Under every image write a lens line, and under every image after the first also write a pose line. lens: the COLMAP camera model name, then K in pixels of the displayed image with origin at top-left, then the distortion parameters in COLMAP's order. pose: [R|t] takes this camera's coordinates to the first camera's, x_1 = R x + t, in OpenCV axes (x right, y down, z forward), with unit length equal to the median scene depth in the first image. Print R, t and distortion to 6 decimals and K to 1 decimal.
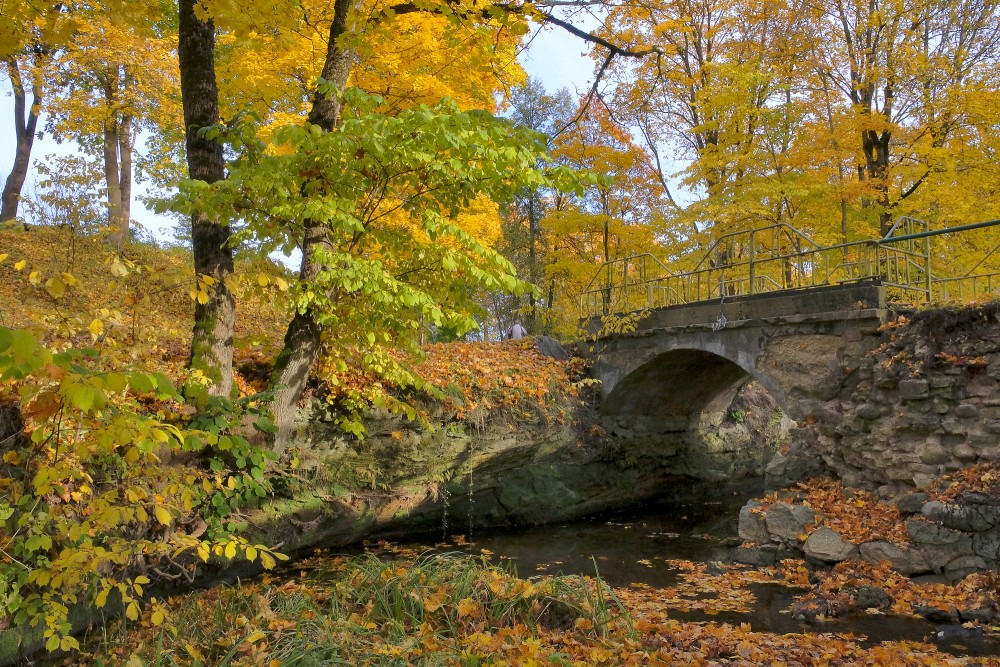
lens RADIAL K [[800.5, 0, 476.7], [0, 800.5, 334.5], [0, 0, 1]] dist [-0.042131, 0.046367]
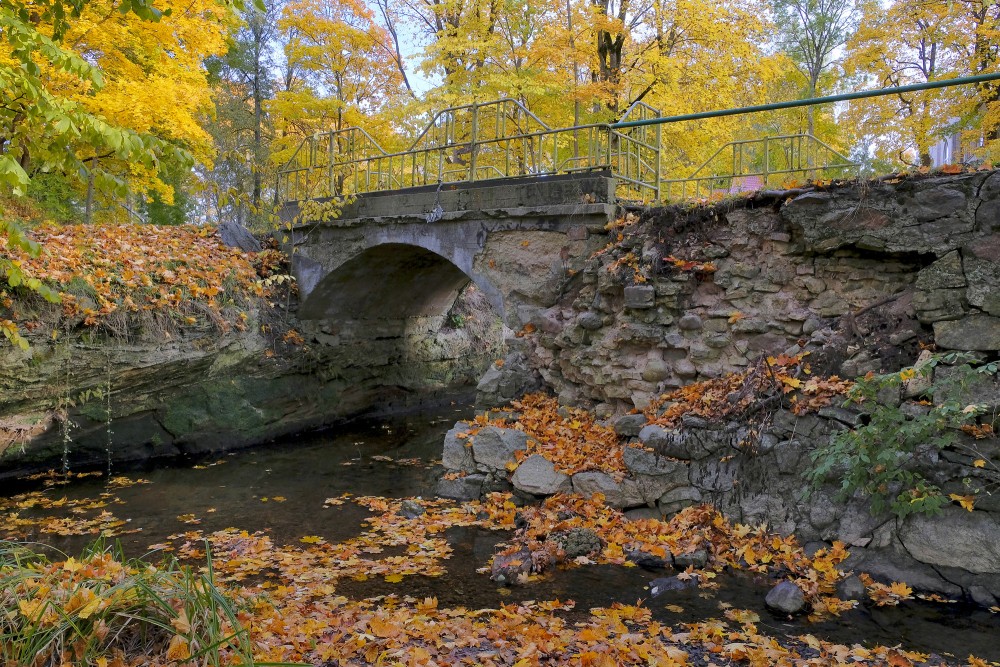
lens RADIAL K [[800.5, 0, 476.7], [0, 800.5, 334.5], [0, 0, 1]] dist [-0.042131, 0.046367]
pose [[0.949356, 0.001725, 0.314198, 0.089054], [-0.041555, 0.991890, 0.120113, 0.010089], [-0.311443, -0.127086, 0.941728, 0.188698]]
